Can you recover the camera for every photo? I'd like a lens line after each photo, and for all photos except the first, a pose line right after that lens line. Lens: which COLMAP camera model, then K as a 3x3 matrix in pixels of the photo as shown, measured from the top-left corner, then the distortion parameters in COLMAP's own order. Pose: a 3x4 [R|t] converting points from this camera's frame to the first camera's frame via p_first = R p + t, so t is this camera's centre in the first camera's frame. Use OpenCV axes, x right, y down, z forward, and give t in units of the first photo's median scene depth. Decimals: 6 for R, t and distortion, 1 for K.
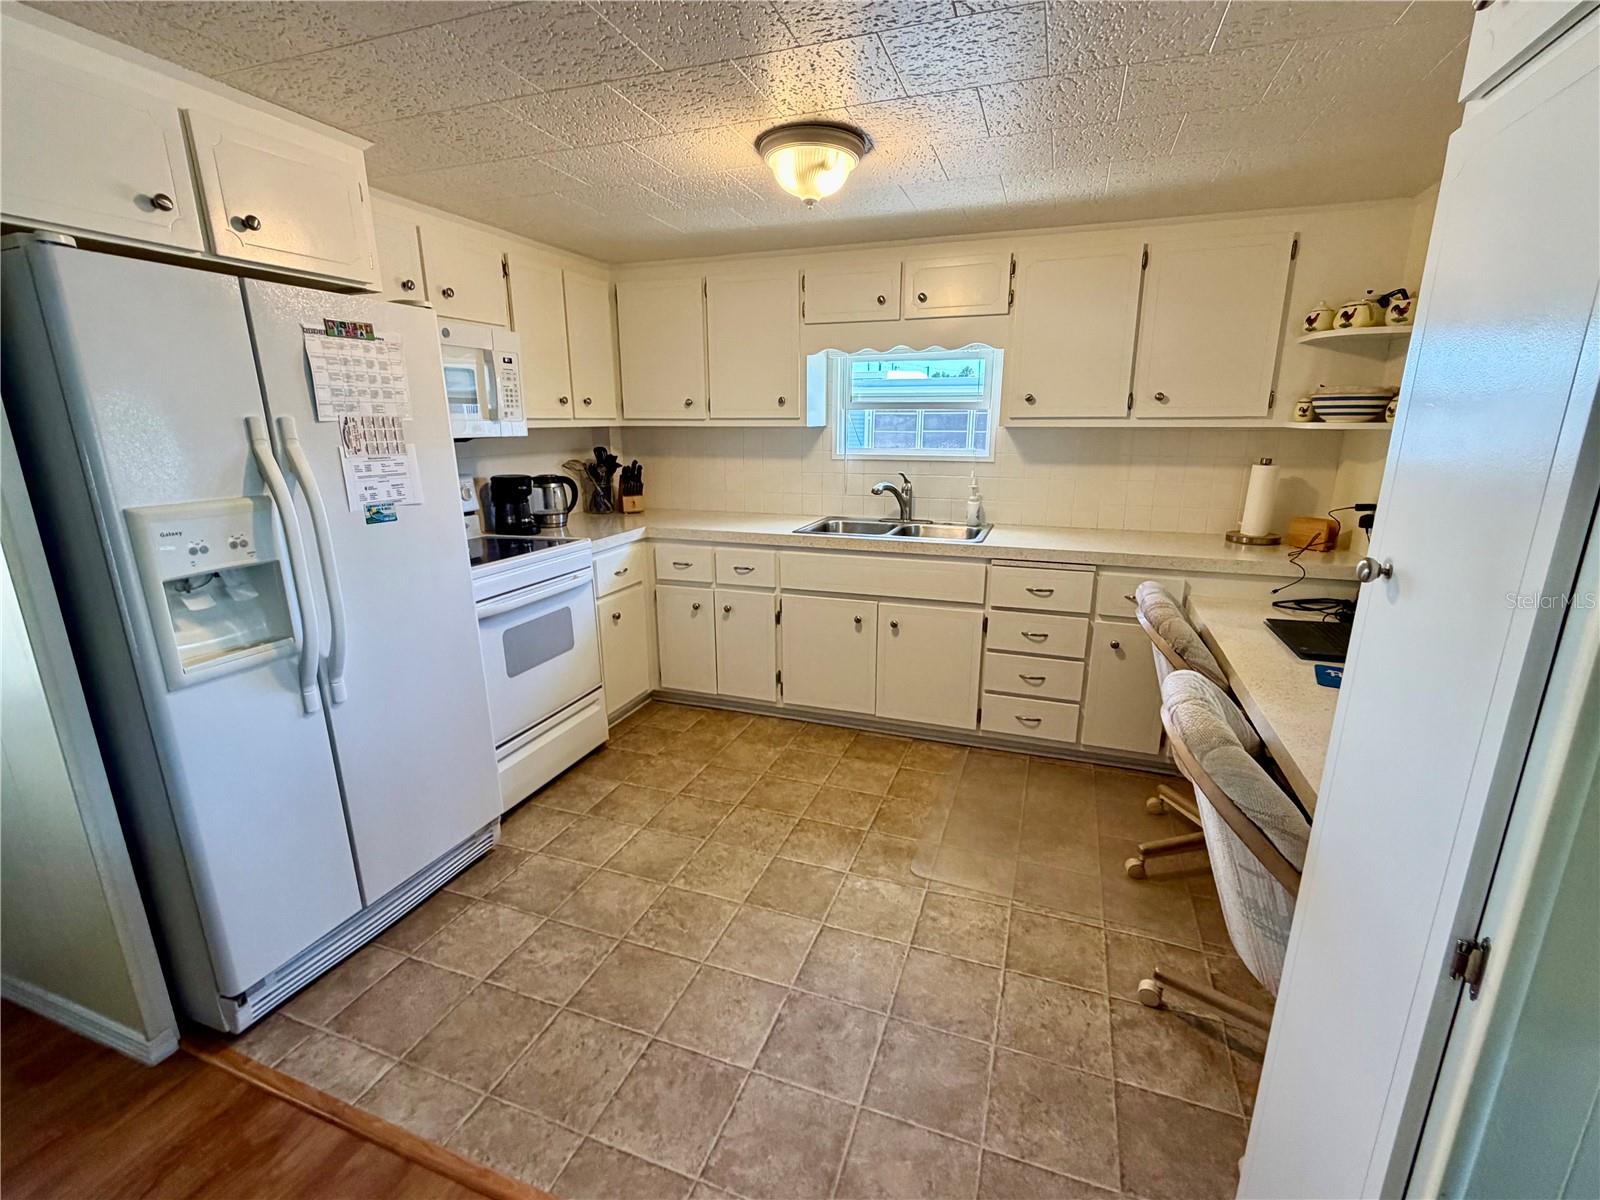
lens RADIAL K [[710.8, 0, 813.3], [0, 710.8, 605.0], [0, 0, 1]] dist [-0.001638, -0.000385]
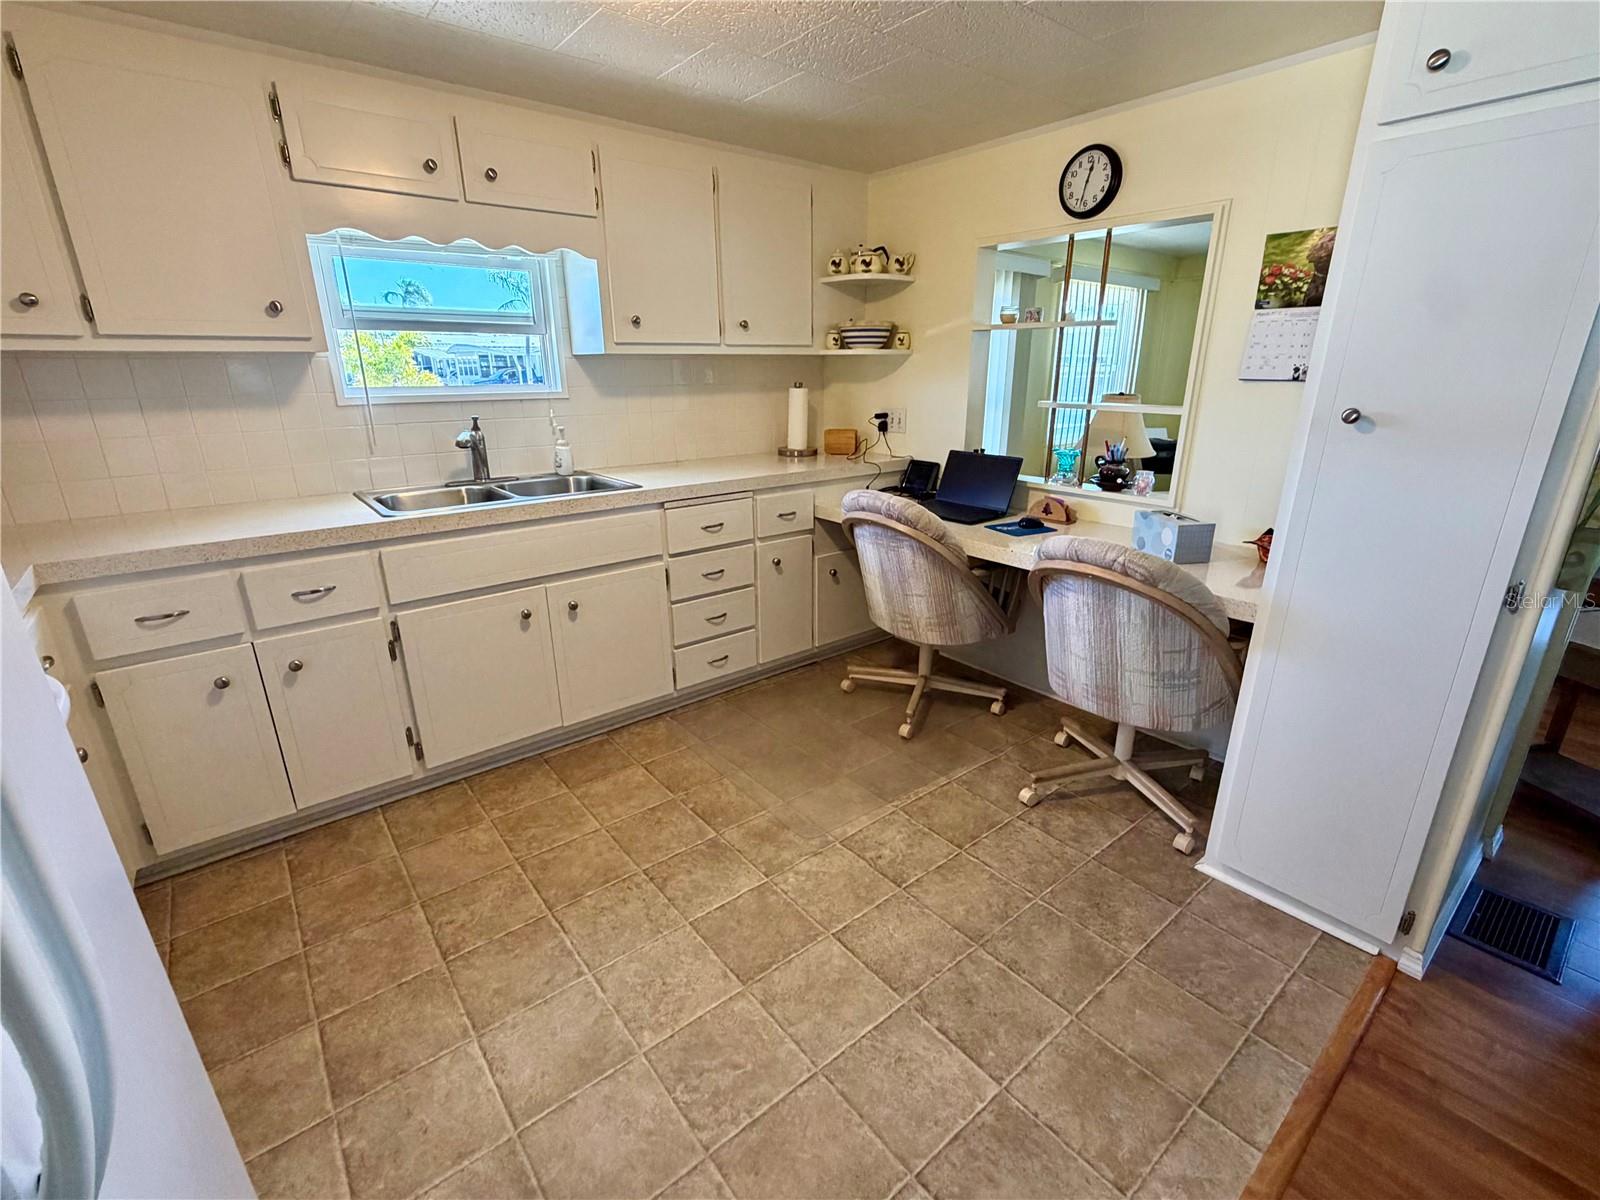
lens RADIAL K [[710.8, 0, 789.8], [0, 710.8, 602.2], [0, 0, 1]] dist [-0.001638, -0.000385]
pose [[0.522027, -0.270310, 0.808963, -0.432430], [0.220462, 0.958984, 0.178174, -0.070069], [-0.823945, 0.085334, 0.560208, 0.384572]]
